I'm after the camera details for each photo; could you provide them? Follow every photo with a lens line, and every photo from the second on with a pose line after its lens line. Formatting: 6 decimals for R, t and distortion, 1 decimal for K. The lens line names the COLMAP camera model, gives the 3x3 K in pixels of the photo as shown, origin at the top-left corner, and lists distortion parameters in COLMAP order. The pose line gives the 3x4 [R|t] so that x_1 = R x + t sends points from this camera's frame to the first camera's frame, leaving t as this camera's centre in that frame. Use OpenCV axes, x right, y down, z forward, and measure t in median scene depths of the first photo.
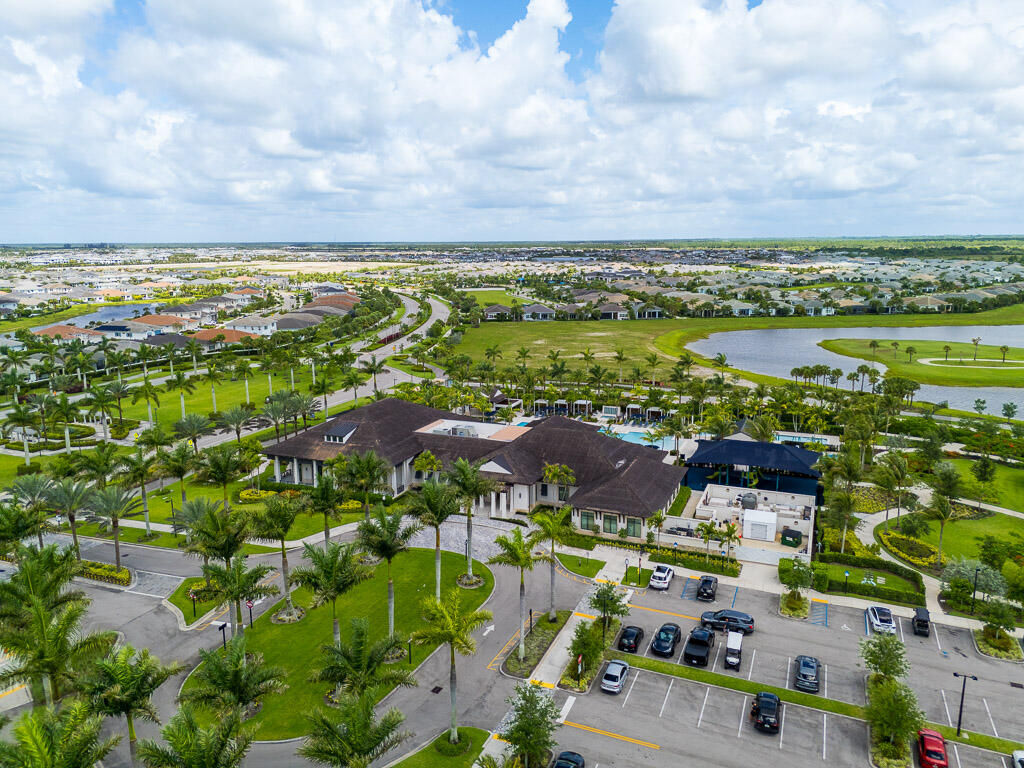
lens RADIAL K [[743.5, 0, 512.0], [0, 743.5, 384.0], [0, 0, 1]] dist [0.058355, 0.002104]
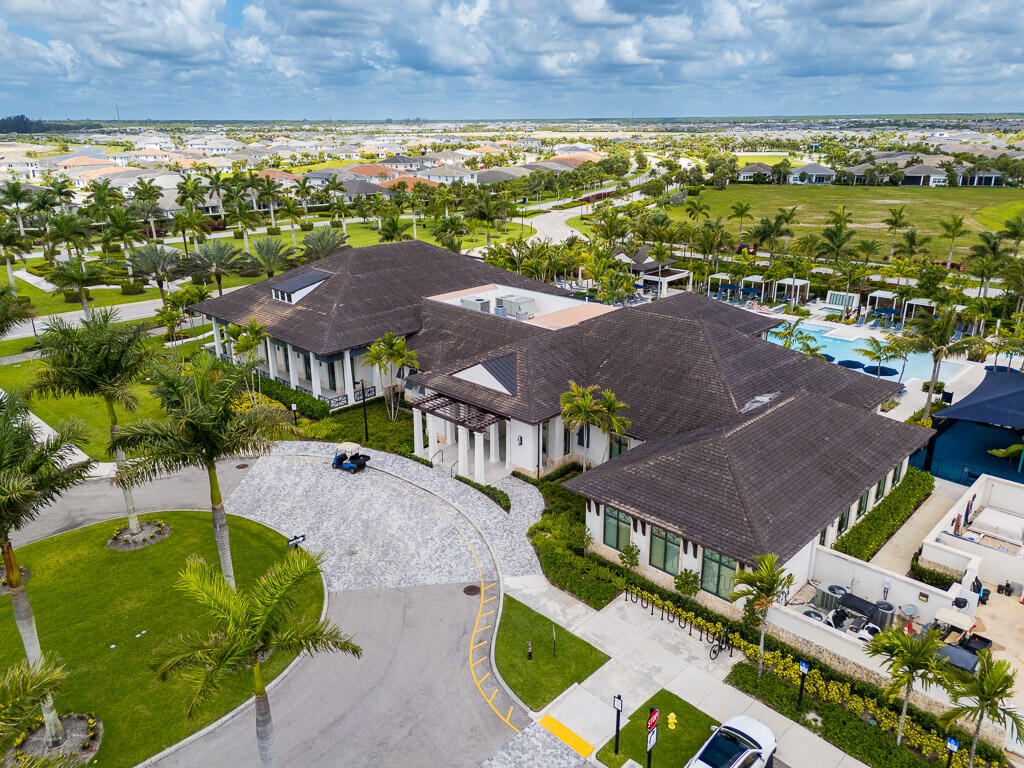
lens RADIAL K [[715.6, 0, 510.4], [0, 715.6, 431.0], [0, 0, 1]] dist [0.027391, -0.000974]
pose [[0.925252, 0.148158, -0.349224, 0.058235], [-0.068374, 0.970634, 0.230639, 0.012843], [0.373140, -0.189521, 0.908212, 0.201687]]
